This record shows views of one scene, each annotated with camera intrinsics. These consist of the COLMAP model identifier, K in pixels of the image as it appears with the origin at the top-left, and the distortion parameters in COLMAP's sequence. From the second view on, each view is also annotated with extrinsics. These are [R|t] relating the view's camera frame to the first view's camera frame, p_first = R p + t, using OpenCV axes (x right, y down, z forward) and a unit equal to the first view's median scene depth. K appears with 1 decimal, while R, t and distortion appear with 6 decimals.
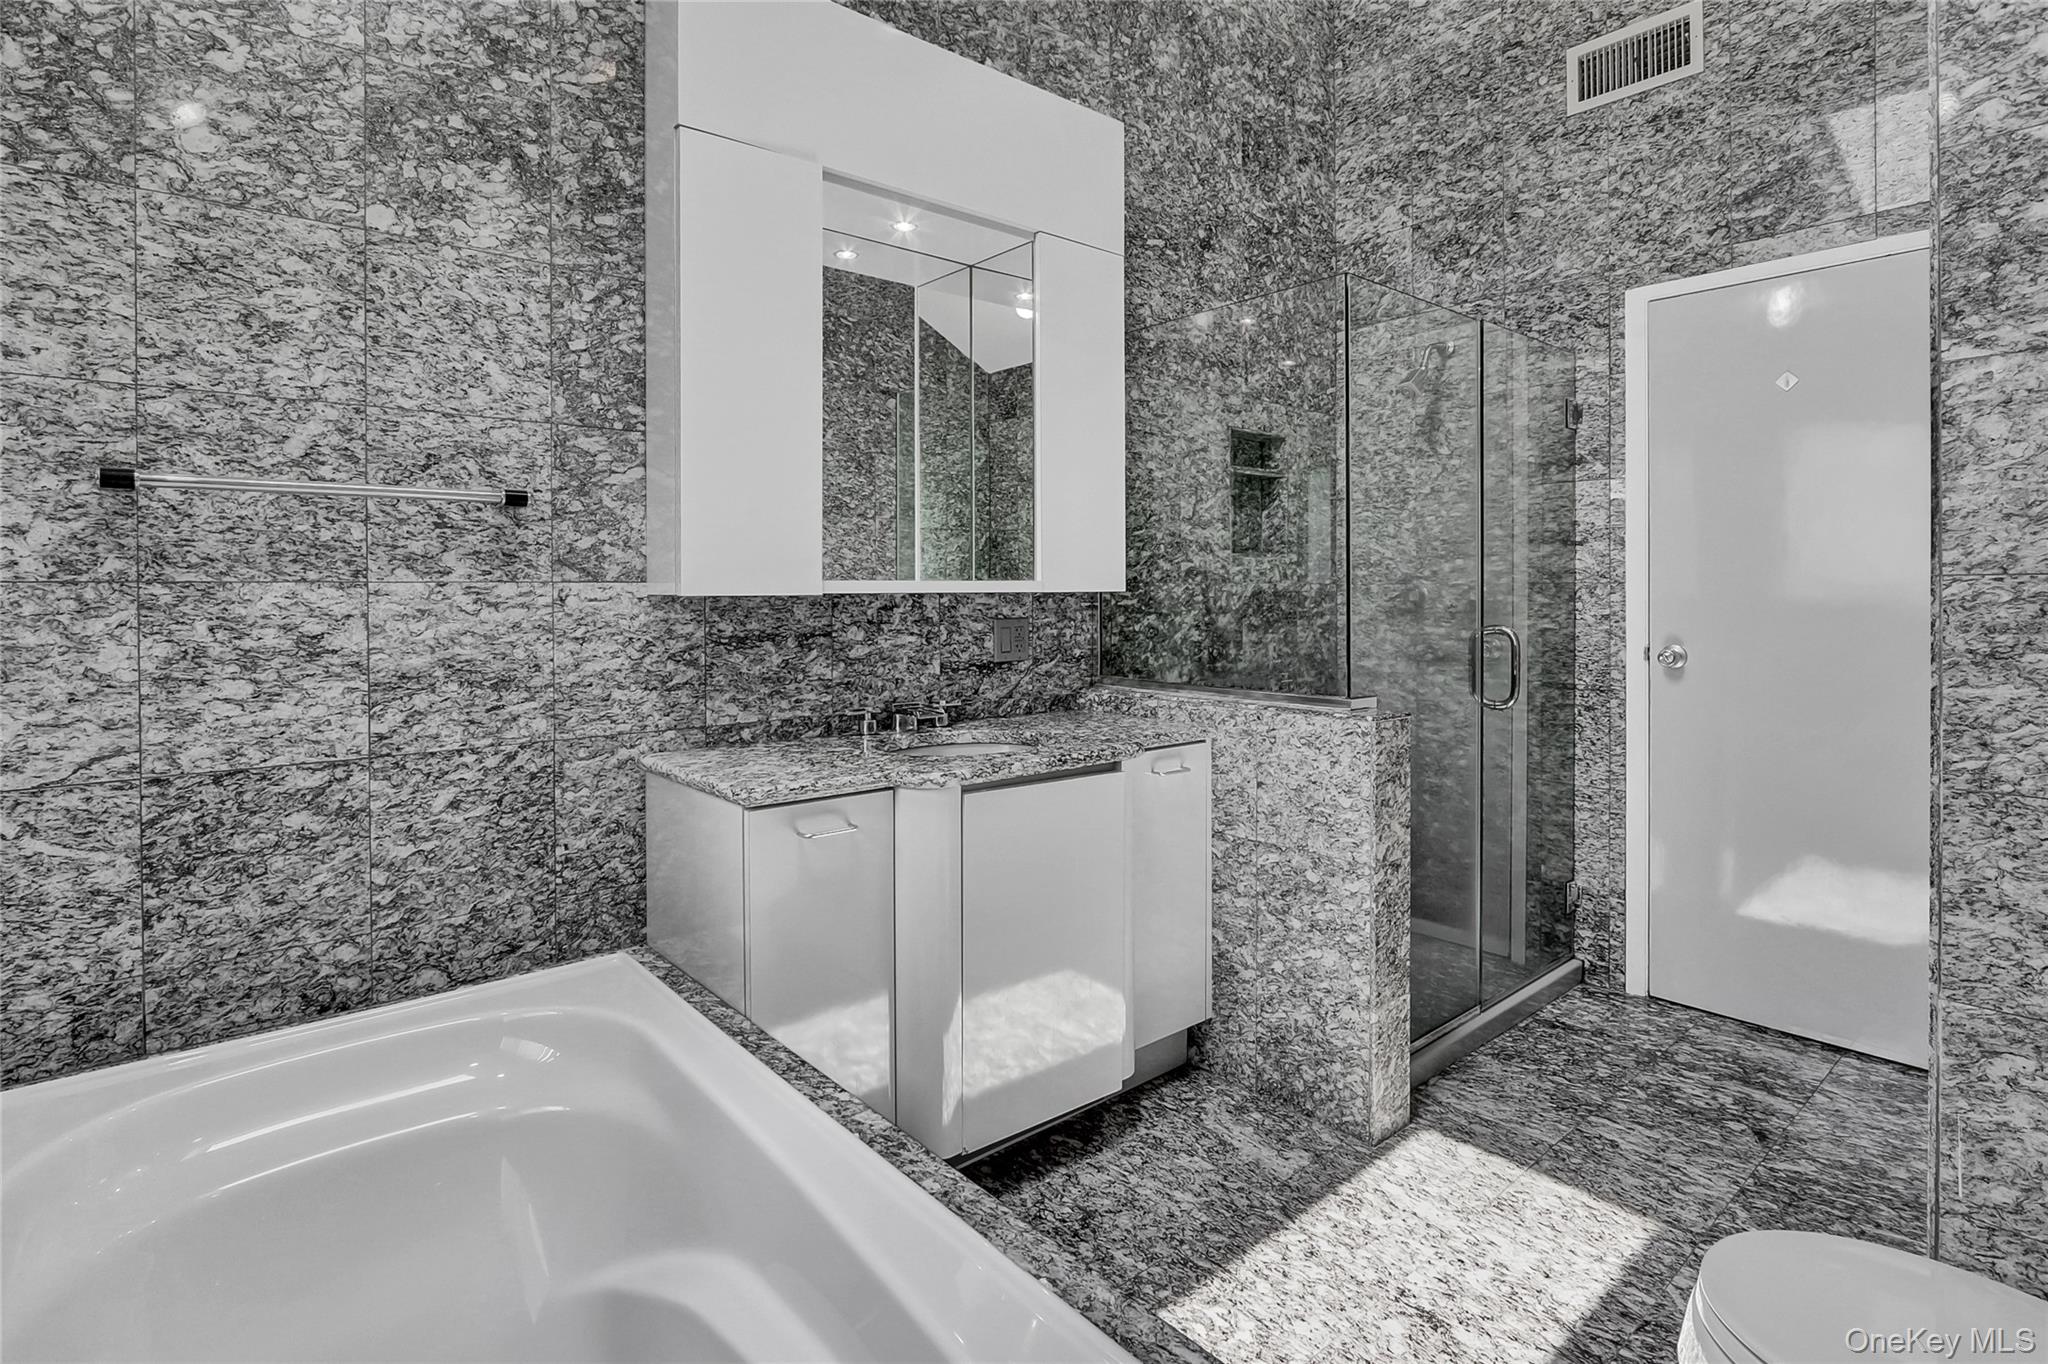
lens RADIAL K [[959.9, 0, 1031.9], [0, 959.9, 580.0], [0, 0, 1]] dist [-0.006088, 0.000107]
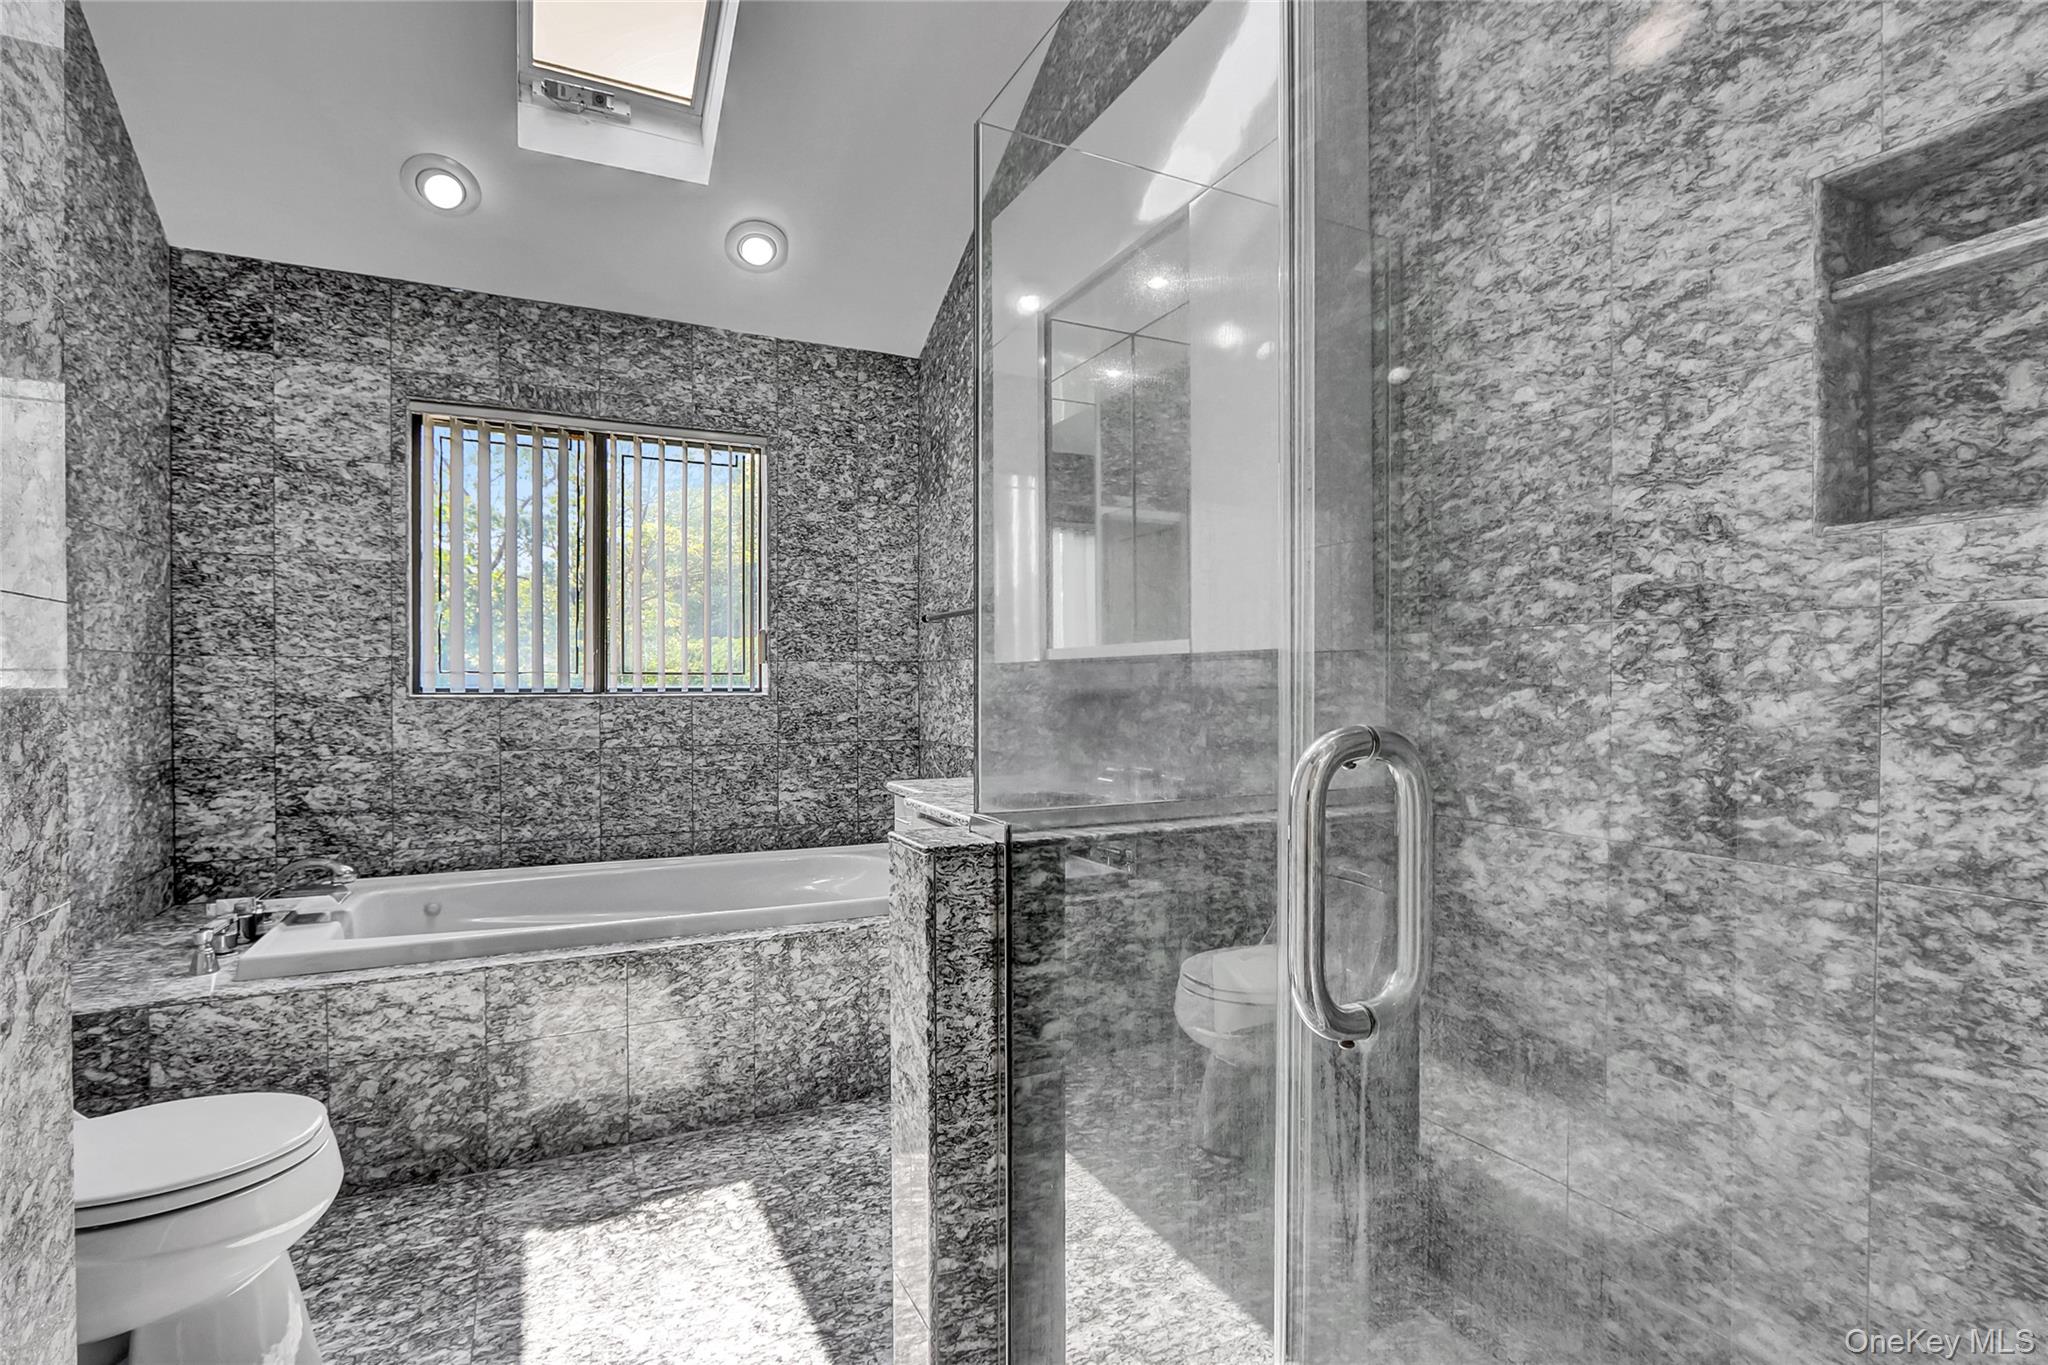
lens RADIAL K [[959.9, 0, 1021.9], [0, 959.9, 682.7], [0, 0, 1]] dist [-0.006088, 0.000107]
pose [[-0.217455, 0.002872, -0.976066, 0.656651], [0.014254, 0.999898, -0.000233, 0.027960], [0.975966, -0.013964, -0.217474, 0.822931]]
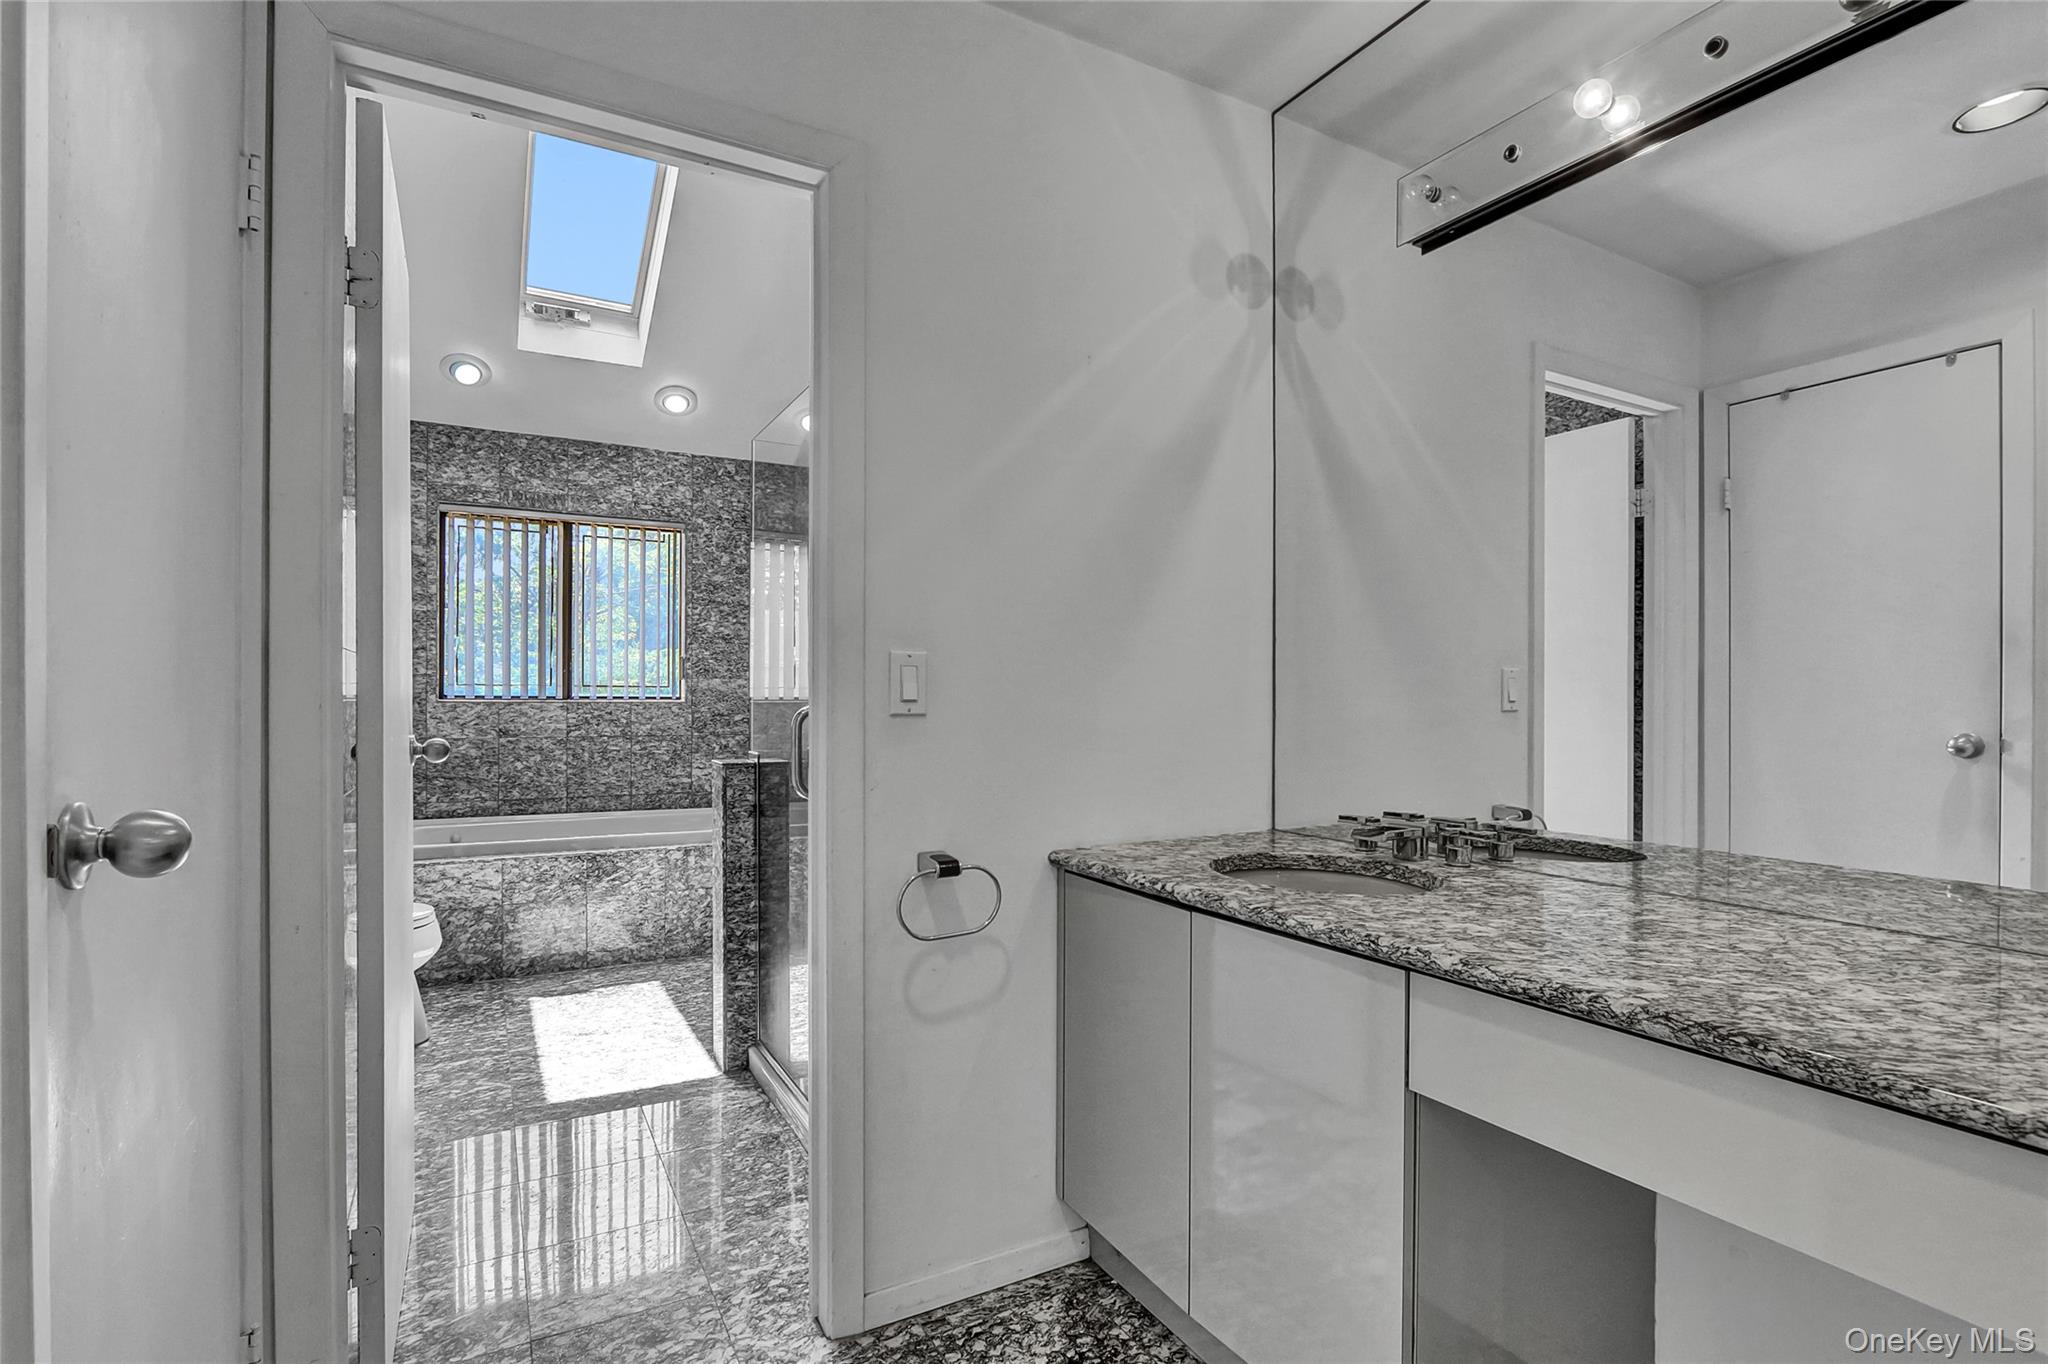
lens RADIAL K [[959.9, 0, 1022.7], [0, 959.9, 699.1], [0, 0, 1]] dist [-0.006088, 0.000107]
pose [[-0.174675, 0.004209, -0.984617, 1.128208], [0.007560, 0.999967, 0.002934, 0.033405], [0.984597, -0.006931, -0.174701, 1.138793]]
